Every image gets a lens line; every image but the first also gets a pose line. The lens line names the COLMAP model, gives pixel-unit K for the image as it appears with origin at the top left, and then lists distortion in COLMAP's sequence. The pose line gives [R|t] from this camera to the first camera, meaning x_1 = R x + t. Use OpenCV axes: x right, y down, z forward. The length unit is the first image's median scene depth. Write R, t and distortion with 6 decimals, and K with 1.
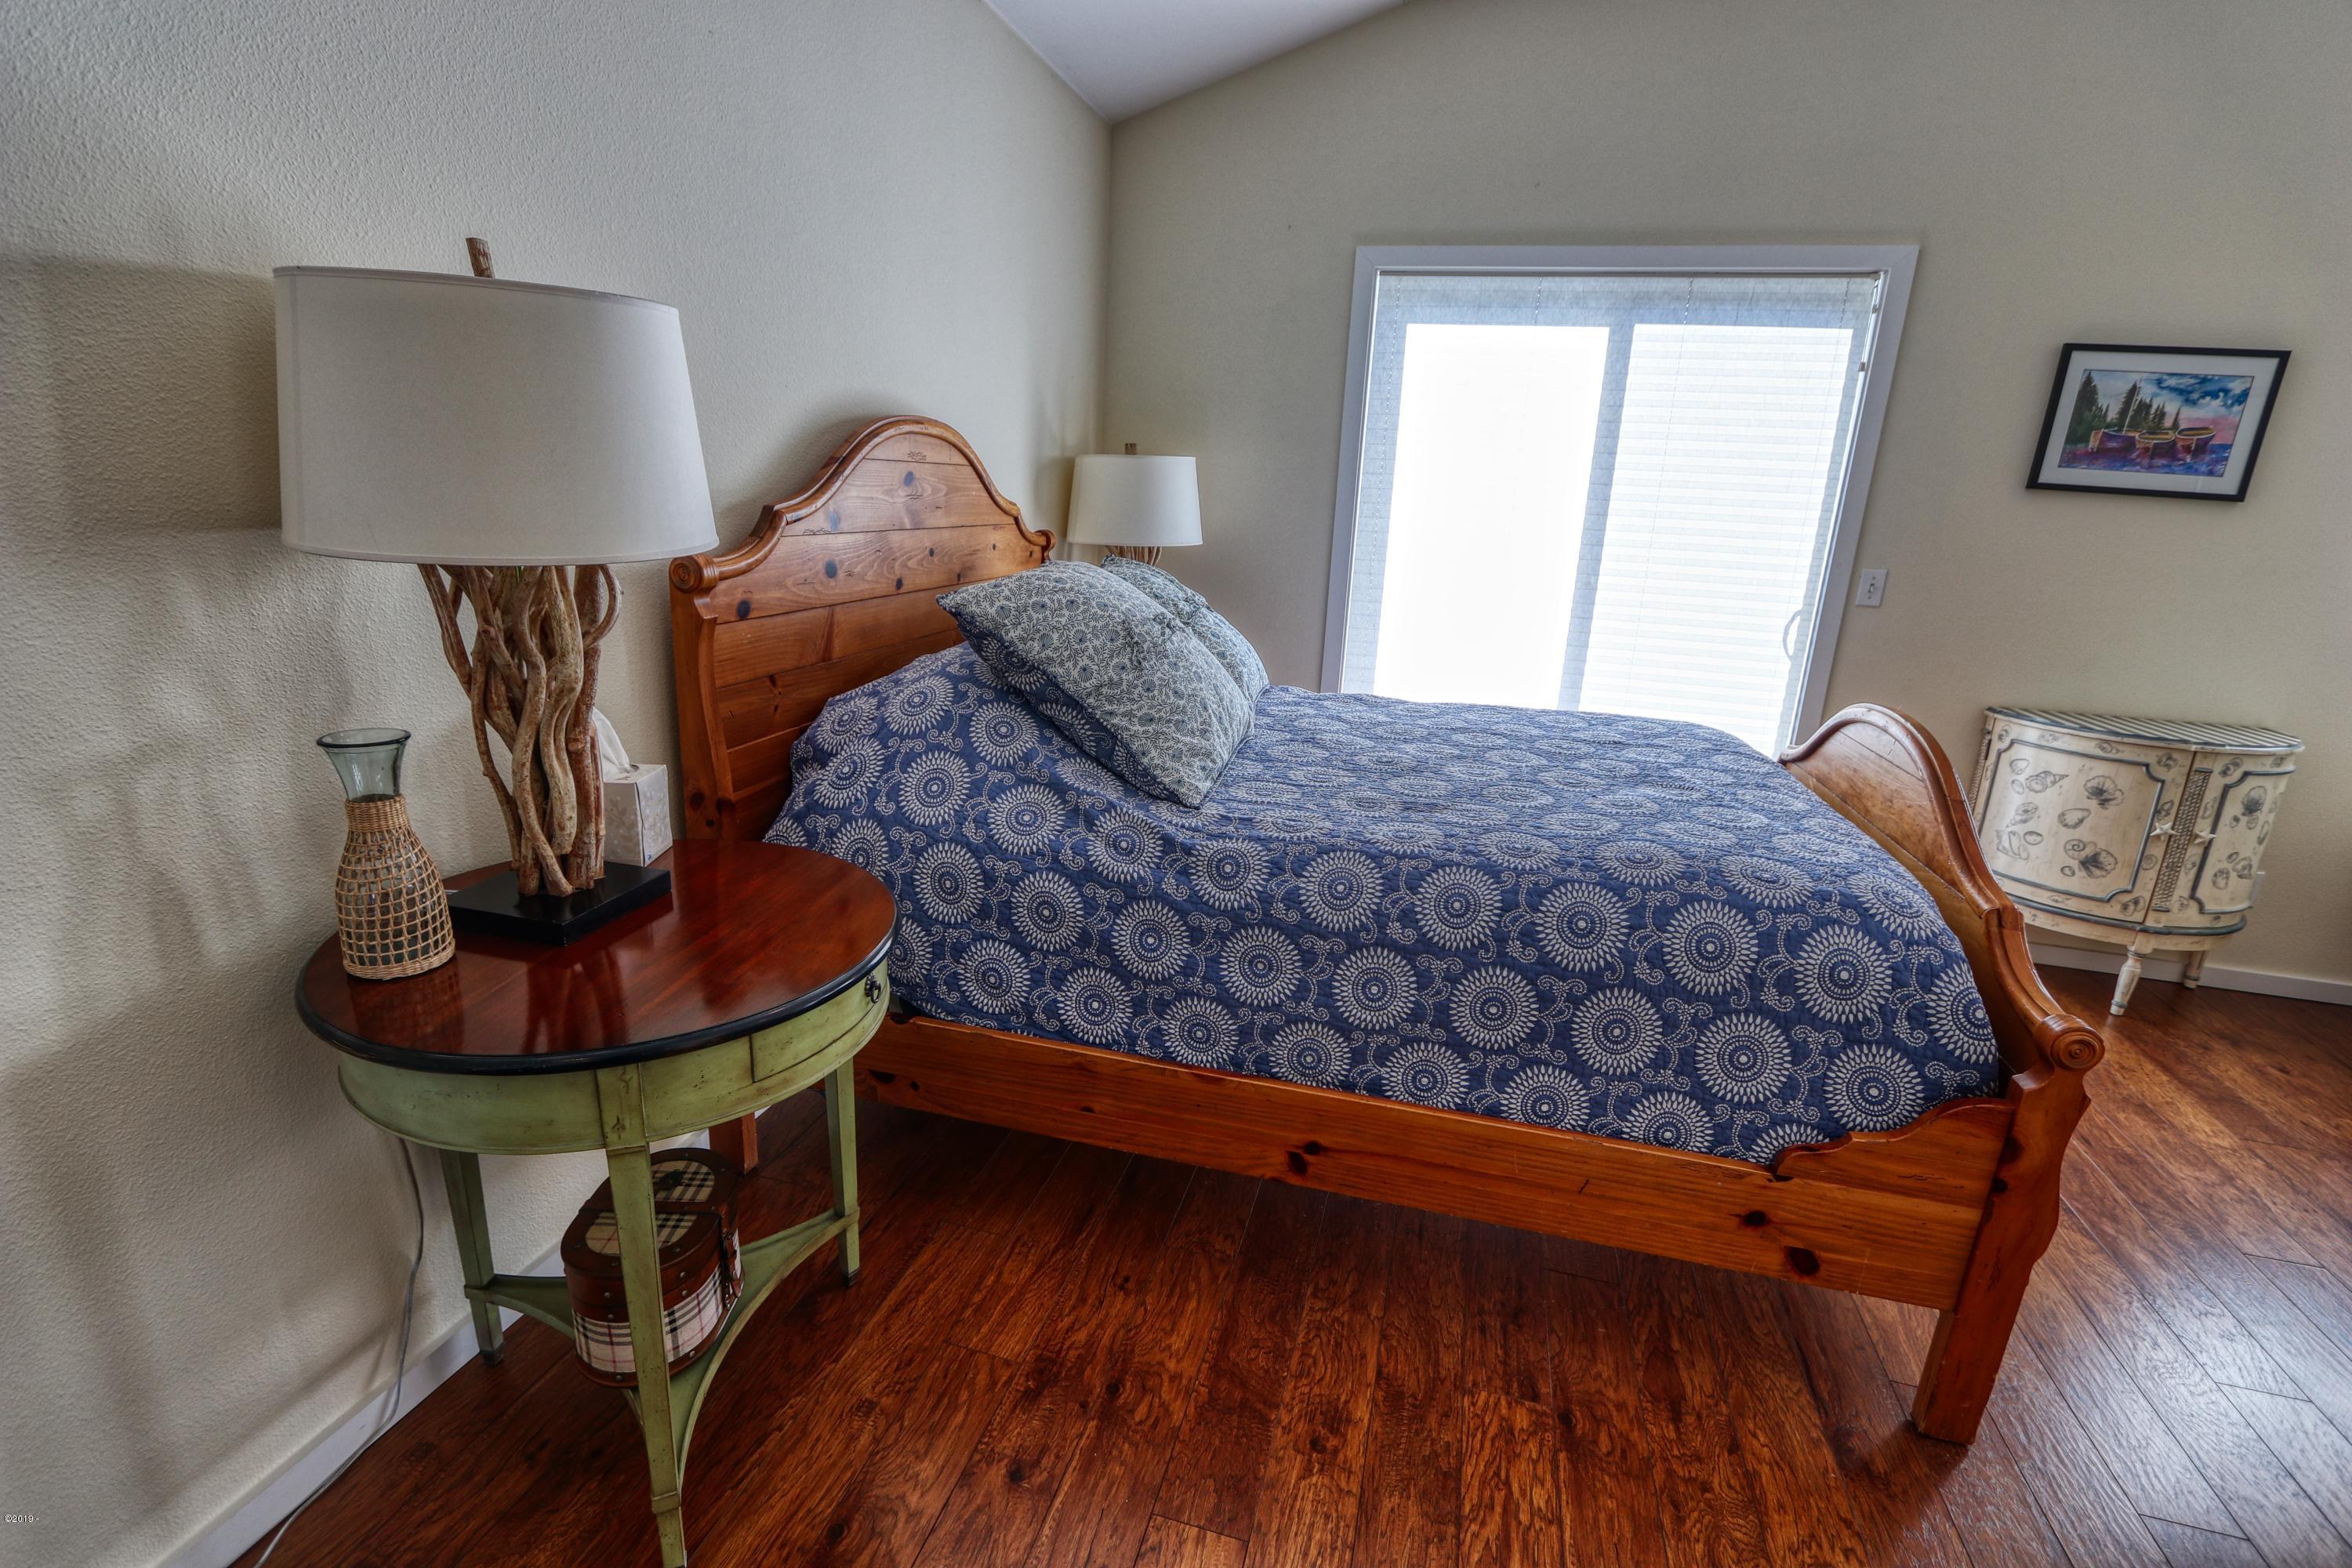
lens RADIAL K [[1085.8, 0, 1170.1], [0, 1085.8, 791.1], [0, 0, 1]] dist [-0.017853, 0.002435]
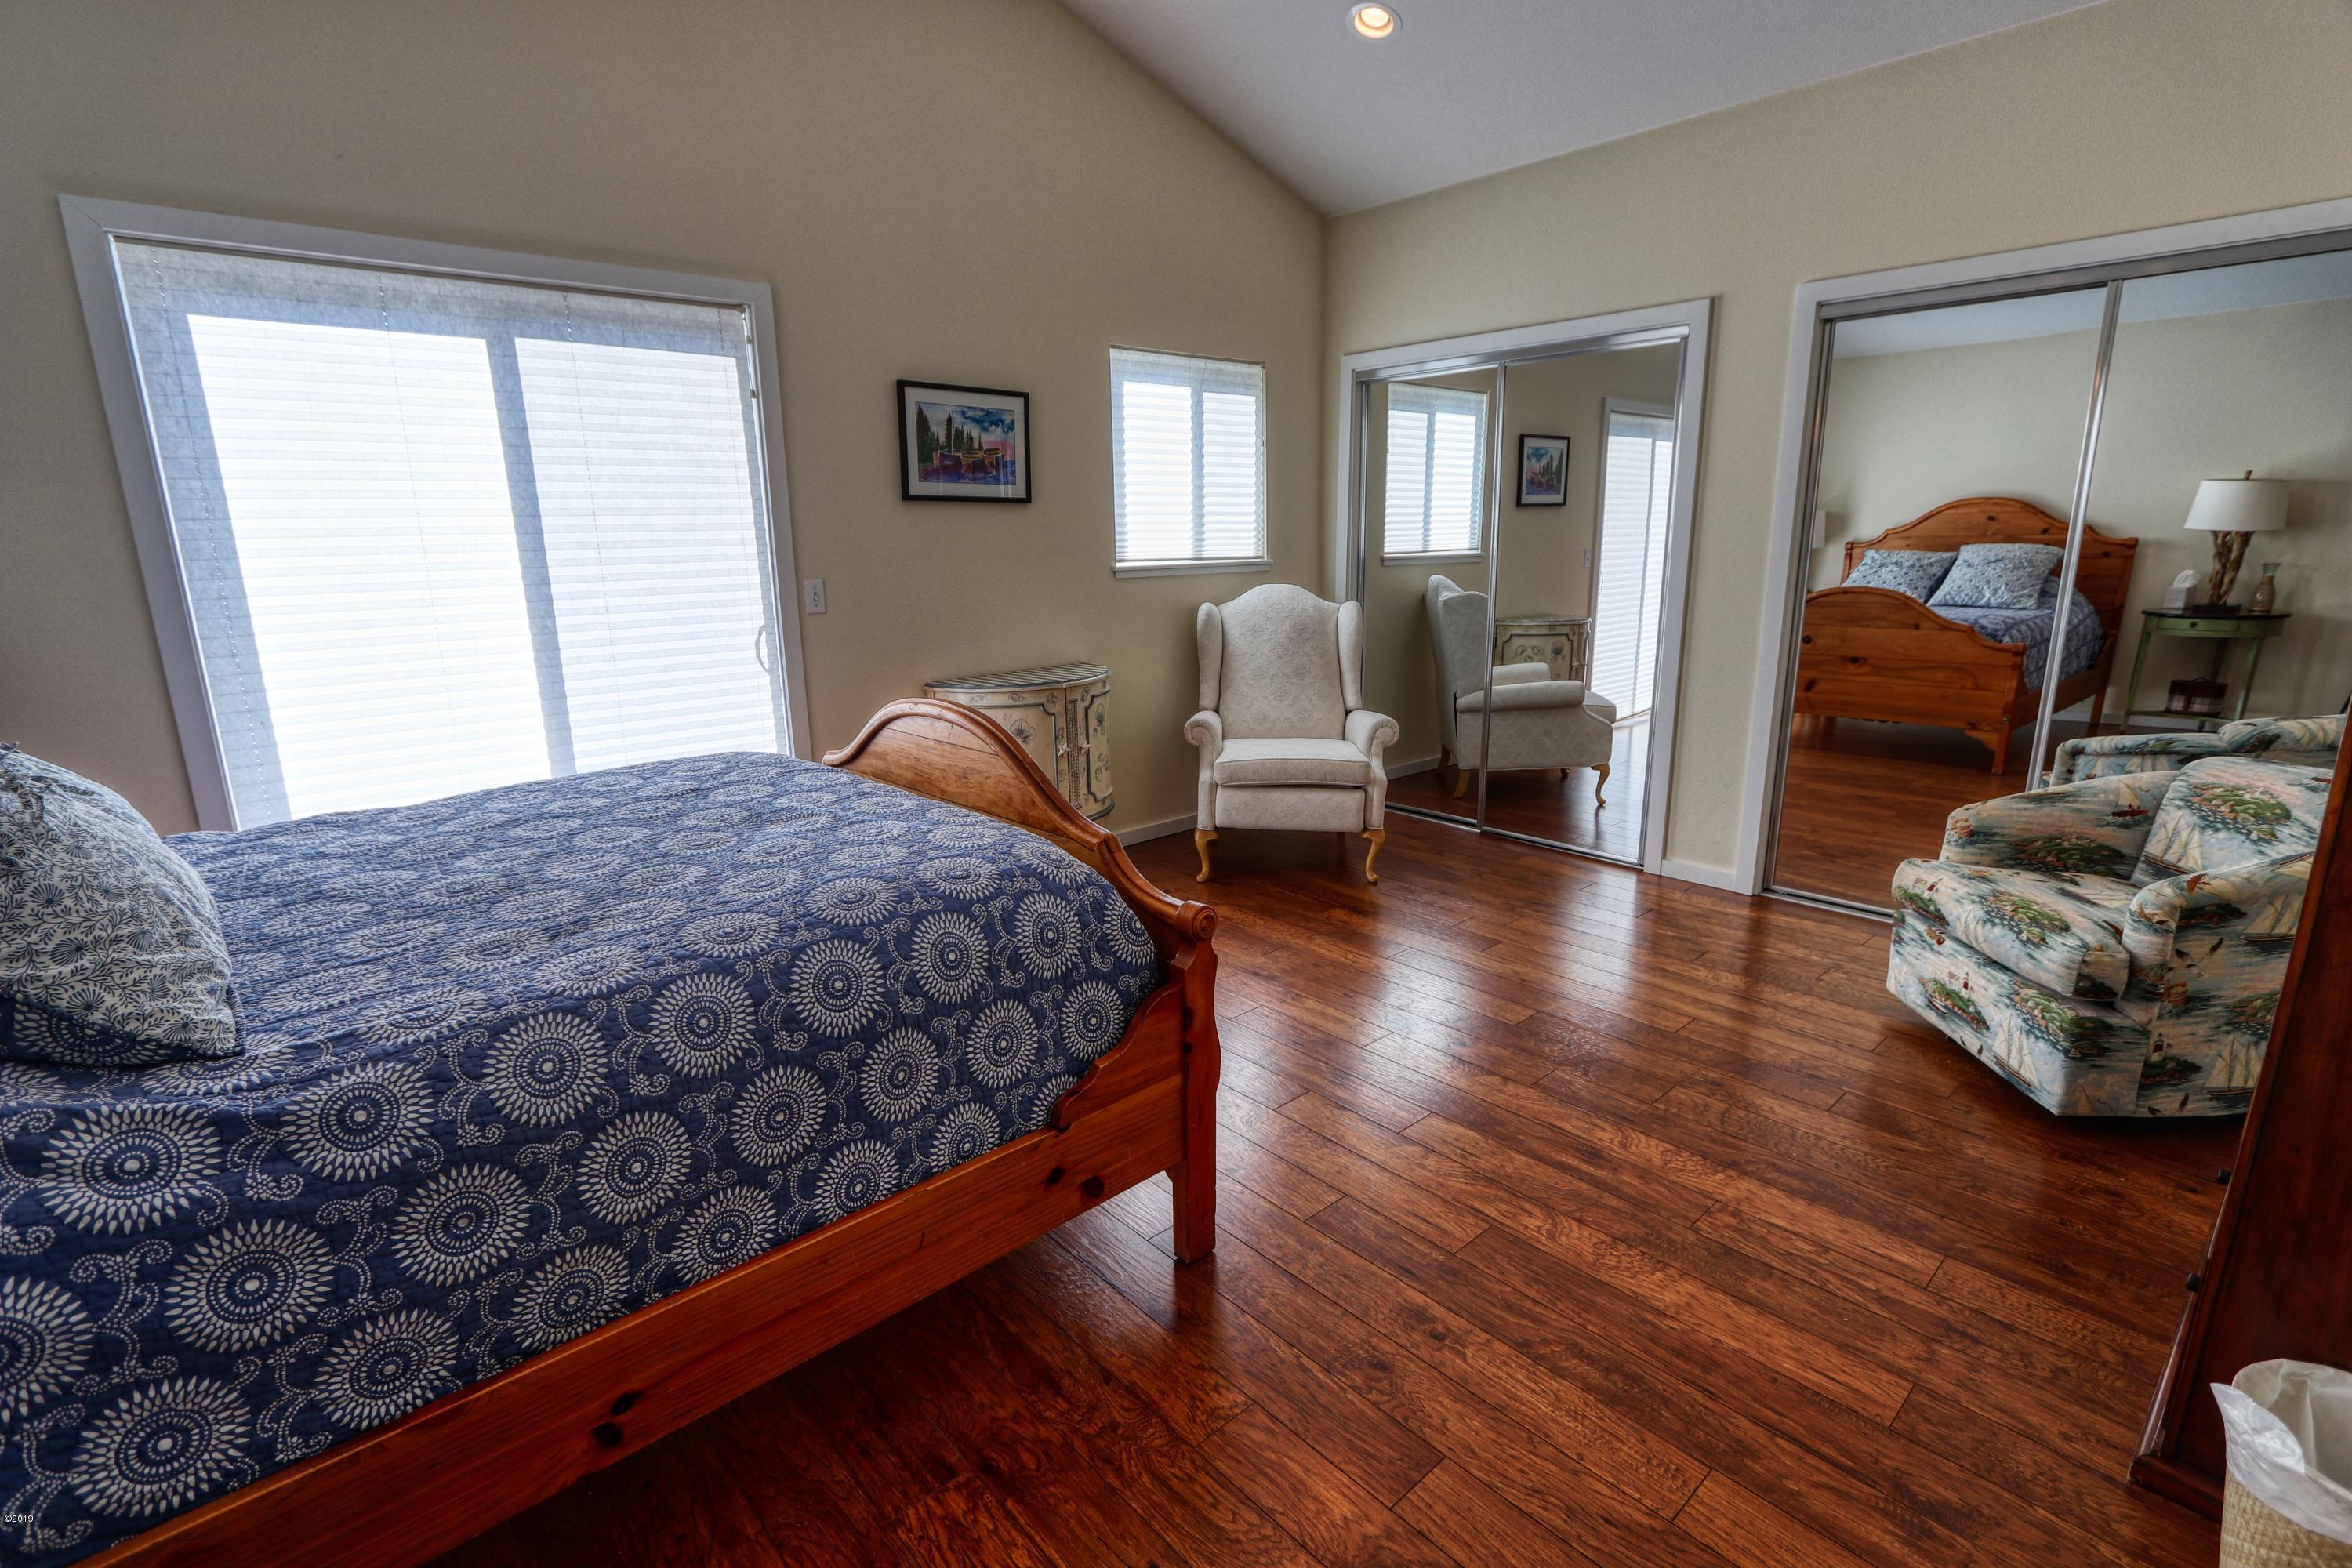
lens RADIAL K [[1085.8, 0, 1177.4], [0, 1085.8, 785.8], [0, 0, 1]] dist [-0.017853, 0.002435]
pose [[0.541572, -0.246486, 0.803706, -0.148280], [0.266132, 0.957146, 0.114213, -0.061558], [-0.797417, 0.152037, 0.583962, 0.182620]]
